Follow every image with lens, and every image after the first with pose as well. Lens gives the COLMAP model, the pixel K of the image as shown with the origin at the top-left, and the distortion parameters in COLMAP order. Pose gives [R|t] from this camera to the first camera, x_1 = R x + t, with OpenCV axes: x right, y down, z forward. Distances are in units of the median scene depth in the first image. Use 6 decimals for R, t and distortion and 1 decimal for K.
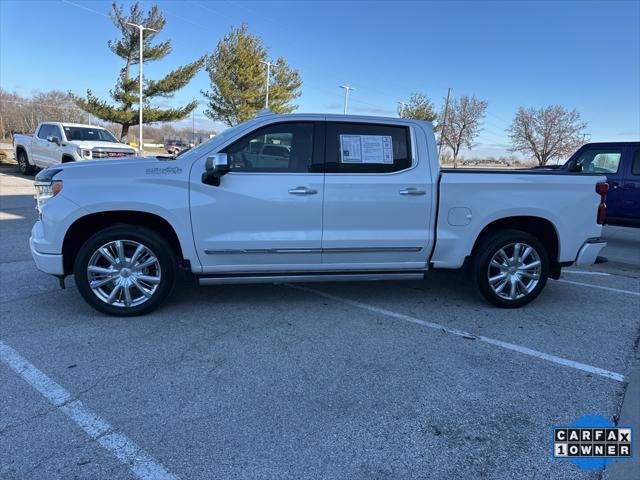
lens RADIAL K [[448.0, 0, 315.5], [0, 448.0, 242.8], [0, 0, 1]] dist [0.045254, -0.051796]
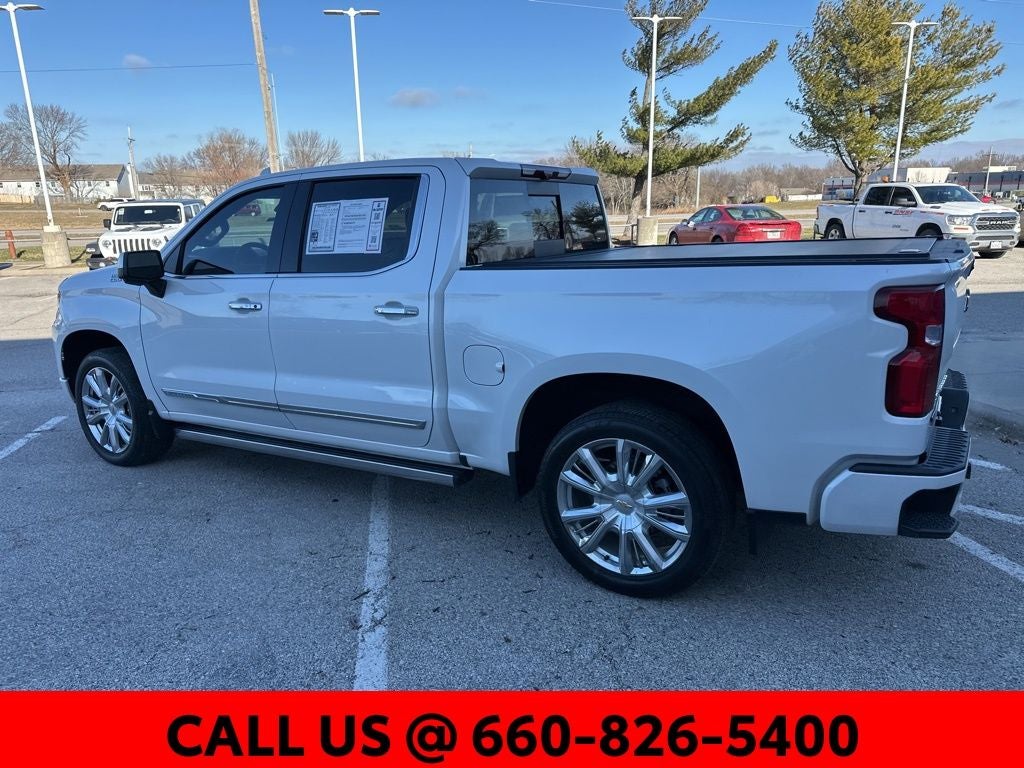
lens RADIAL K [[716.9, 0, 508.6], [0, 716.9, 395.1], [0, 0, 1]] dist [0.045254, -0.051796]
pose [[0.742018, 0.094980, -0.663618, 0.775513], [-0.059697, 0.995341, 0.075709, -0.079150], [0.667717, -0.016562, 0.744231, 0.447018]]
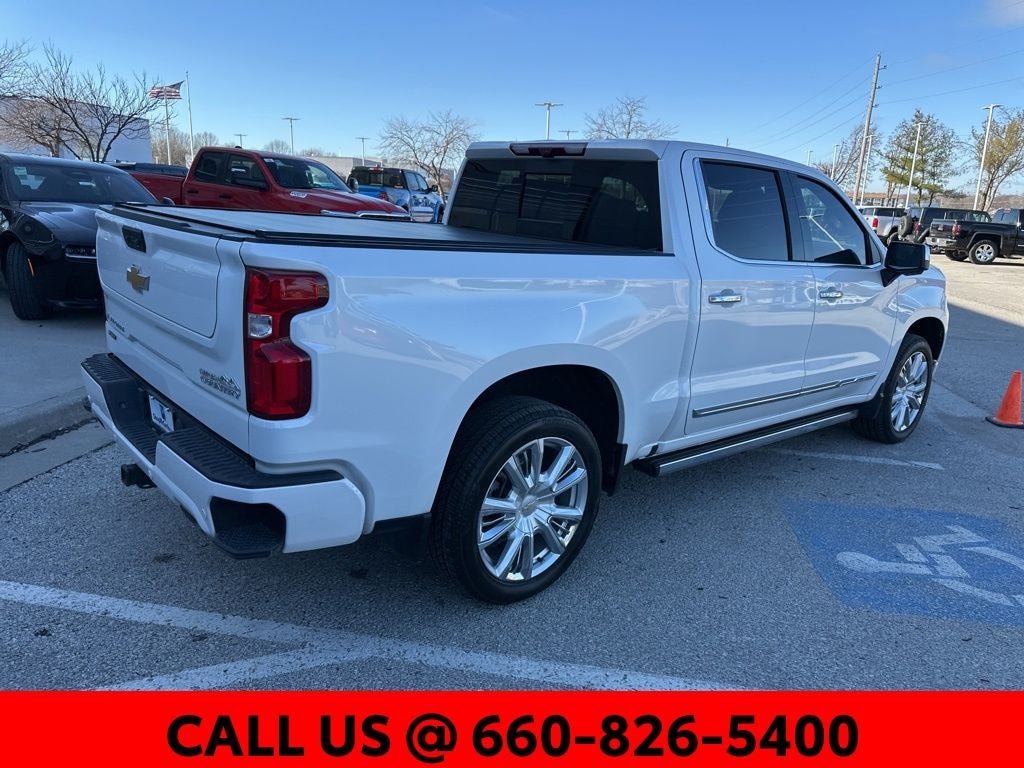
lens RADIAL K [[716.9, 0, 508.0], [0, 716.9, 385.7], [0, 0, 1]] dist [0.045254, -0.051796]
pose [[-0.850804, 0.032041, -0.524505, 0.693980], [-0.197806, 0.905194, 0.376159, -0.330129], [0.486831, 0.423788, -0.763806, 1.800364]]
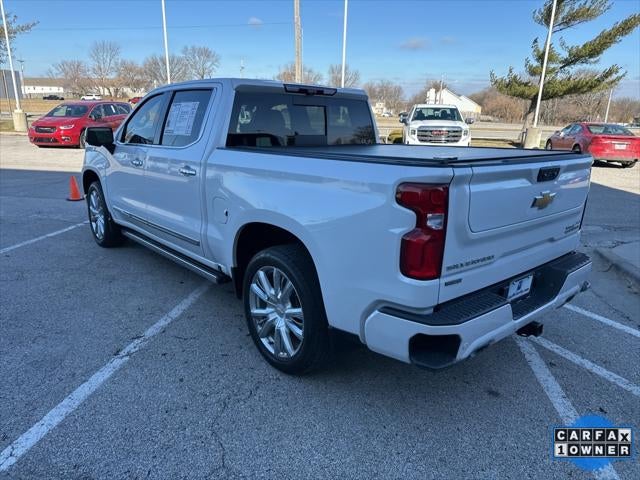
lens RADIAL K [[448.0, 0, 318.8], [0, 448.0, 247.4], [0, 0, 1]] dist [0.045254, -0.051796]
pose [[0.507110, 0.201342, -0.838034, 0.958356], [-0.157826, 0.977583, 0.139366, -0.117643], [0.847307, 0.061589, 0.527519, 0.711050]]
